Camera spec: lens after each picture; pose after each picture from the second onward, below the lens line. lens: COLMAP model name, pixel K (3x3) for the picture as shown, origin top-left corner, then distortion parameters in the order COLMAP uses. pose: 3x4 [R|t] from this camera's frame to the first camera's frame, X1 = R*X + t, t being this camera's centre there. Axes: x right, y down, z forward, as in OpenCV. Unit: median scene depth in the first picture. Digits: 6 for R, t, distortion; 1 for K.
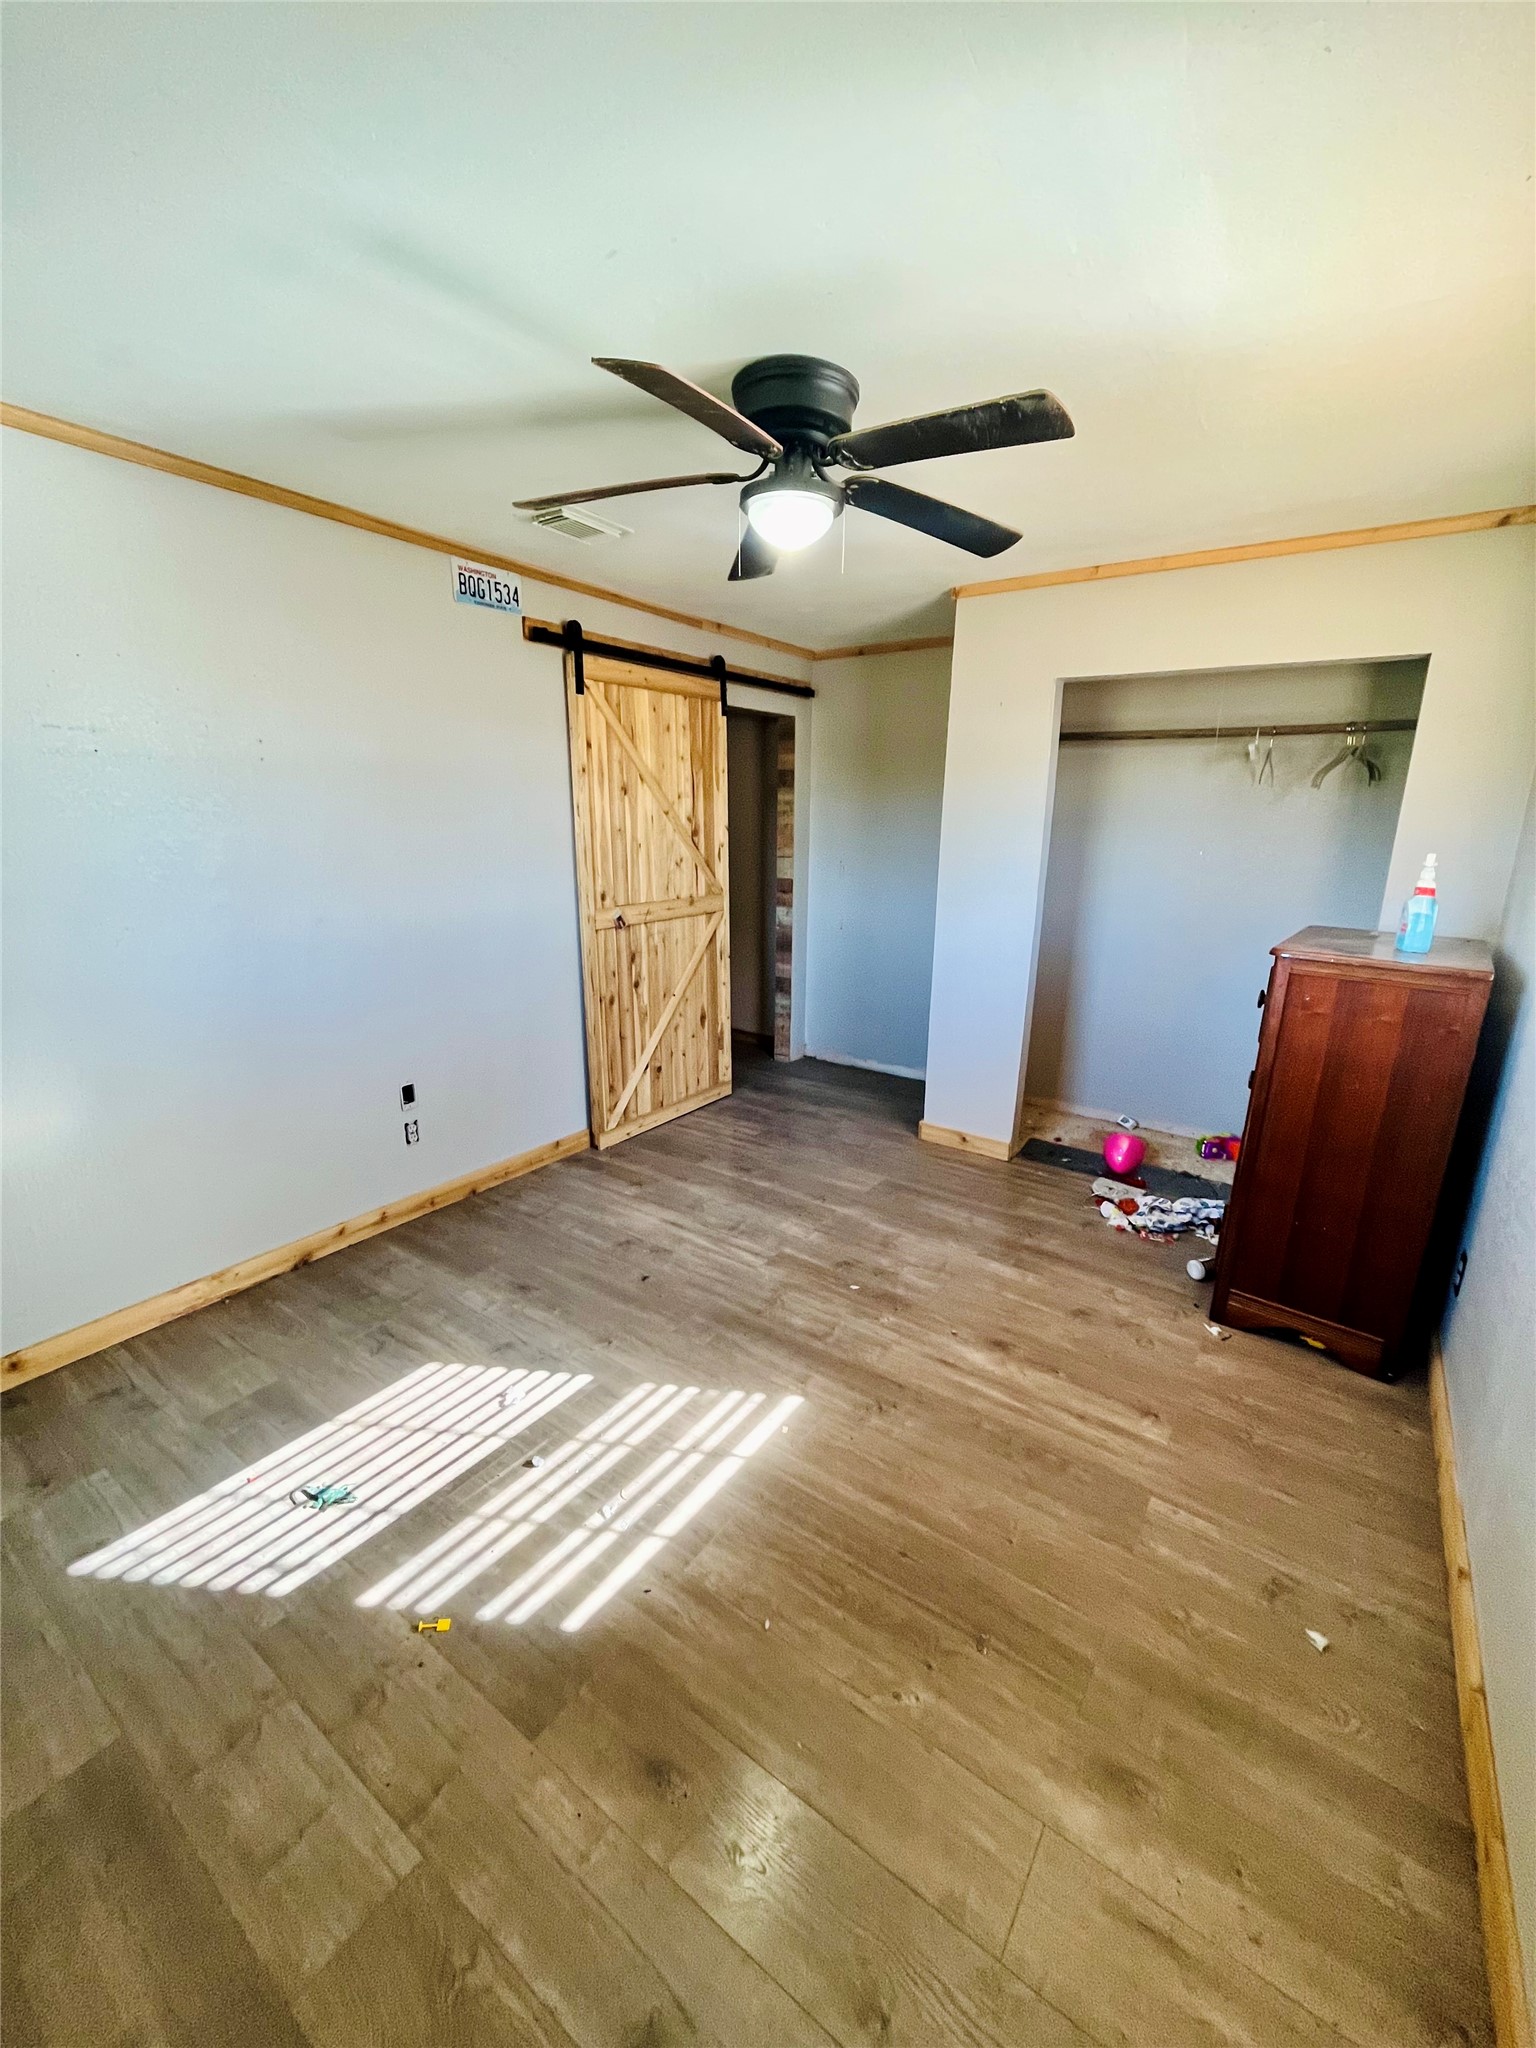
lens RADIAL K [[831.7, 0, 768.0], [0, 831.7, 1024.0], [0, 0, 1]] dist [0.001062, 0.000143]
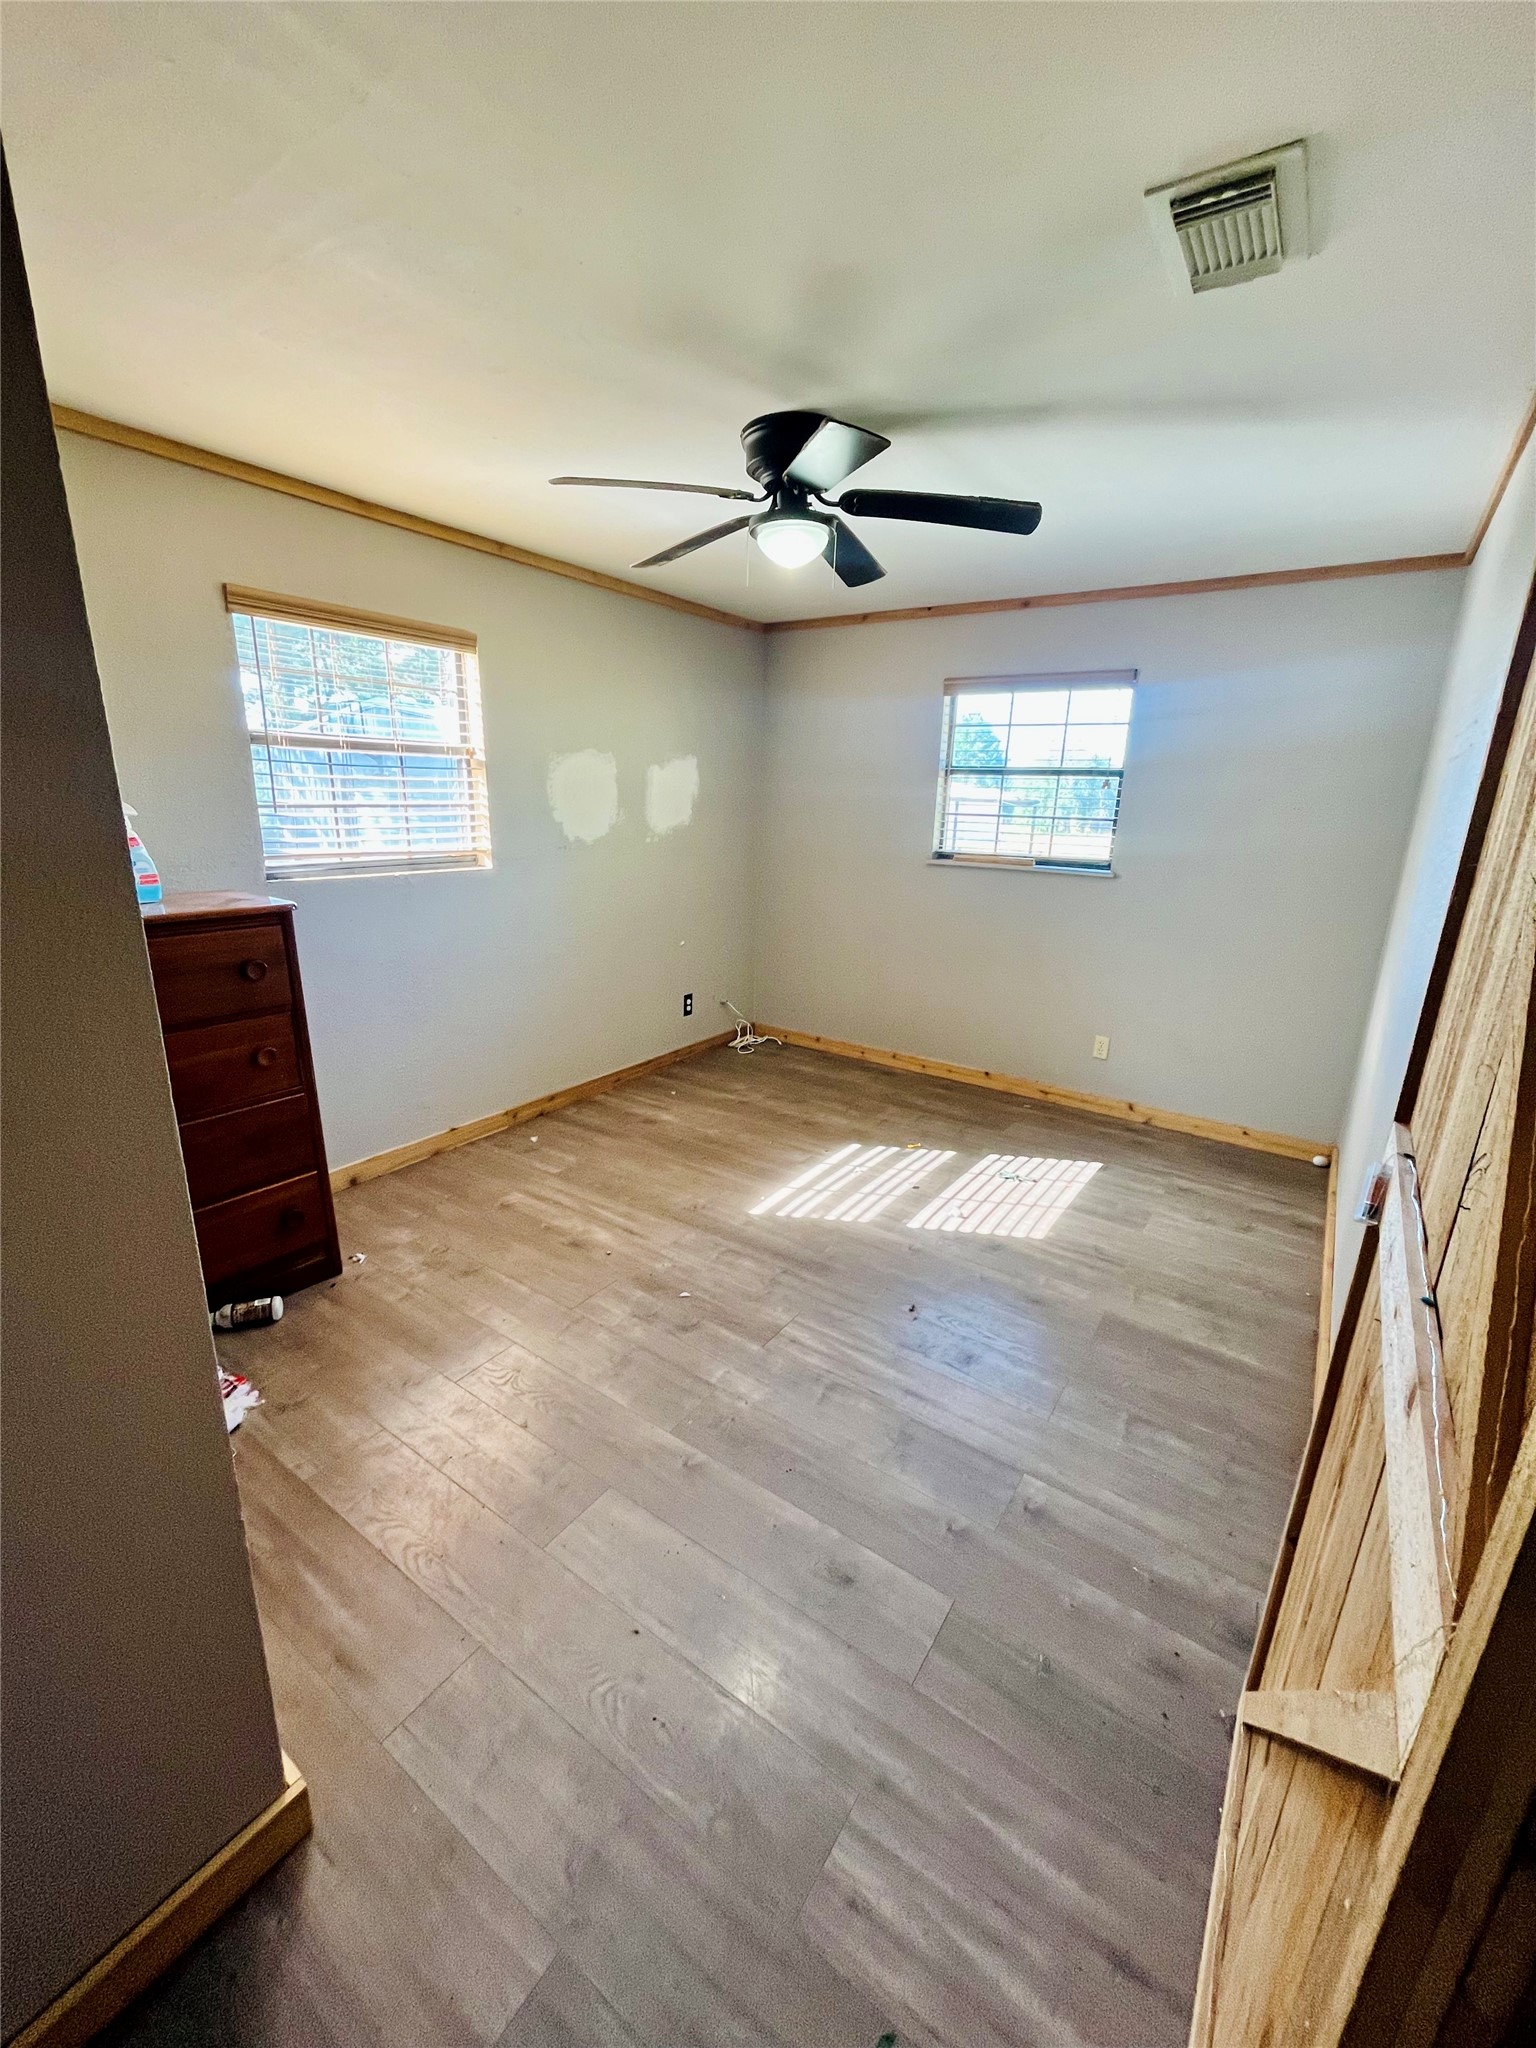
lens RADIAL K [[831.7, 0, 768.0], [0, 831.7, 1024.0], [0, 0, 1]] dist [0.001062, 0.000143]
pose [[-0.999105, -0.034933, -0.023853, 0.055279], [-0.042168, 0.867042, 0.496448, -0.519164], [0.003339, 0.497009, -0.867739, 2.070187]]
